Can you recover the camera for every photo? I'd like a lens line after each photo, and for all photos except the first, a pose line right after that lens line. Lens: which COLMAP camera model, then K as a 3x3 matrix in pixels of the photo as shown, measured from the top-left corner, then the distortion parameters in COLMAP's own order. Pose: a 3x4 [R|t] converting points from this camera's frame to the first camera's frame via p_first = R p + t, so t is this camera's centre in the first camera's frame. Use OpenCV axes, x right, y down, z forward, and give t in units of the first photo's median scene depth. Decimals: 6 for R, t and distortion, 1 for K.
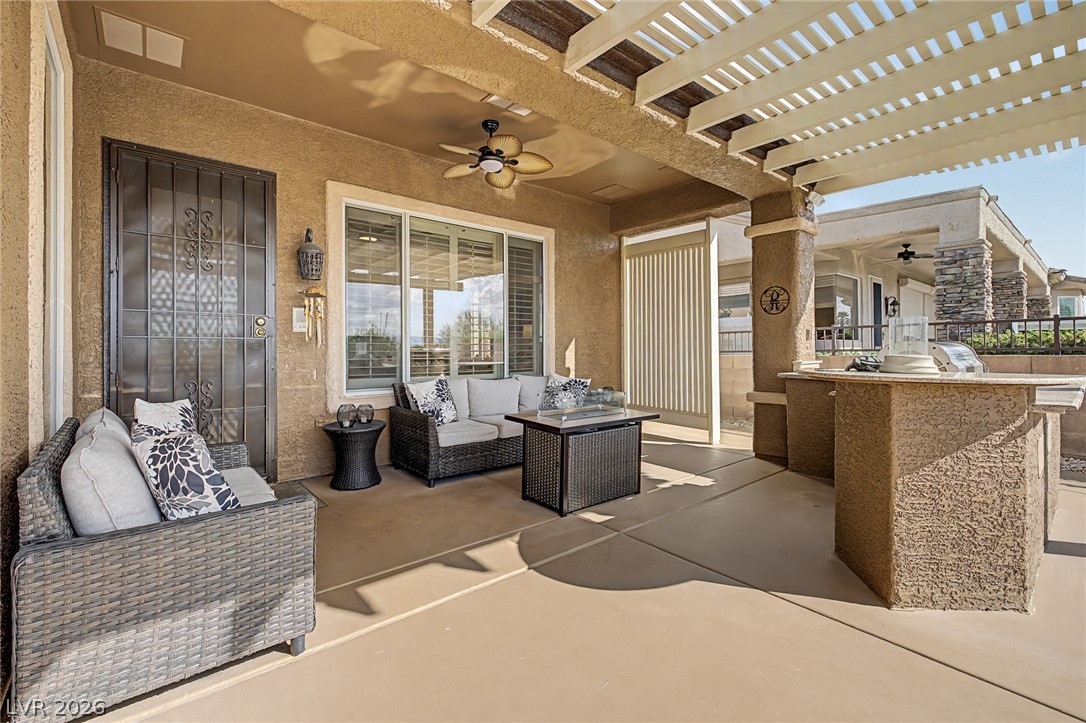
lens RADIAL K [[463.1, 0, 543.0], [0, 463.1, 361.5], [0, 0, 1]] dist [0.000039, 0.000005]
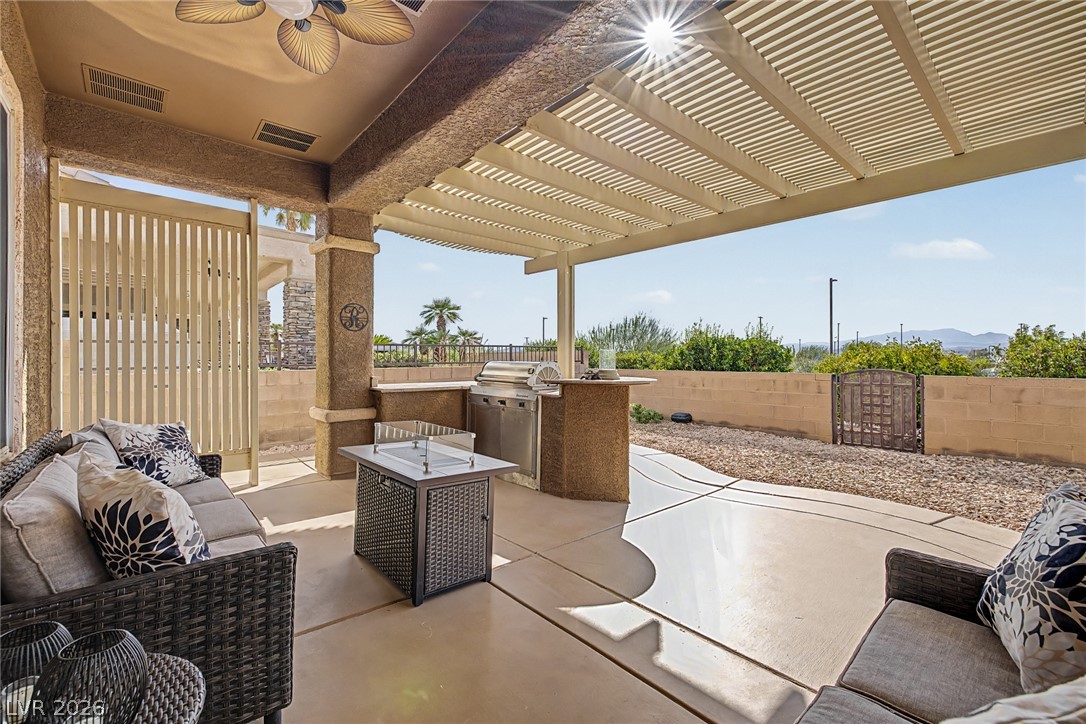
lens RADIAL K [[463.1, 0, 543.0], [0, 463.1, 362.0], [0, 0, 1]] dist [0.000039, 0.000005]
pose [[-0.028759, -0.004611, 0.999576, -0.513075], [0.031171, 0.999499, 0.005507, -0.028607], [-0.999100, 0.031317, -0.028601, 0.629459]]
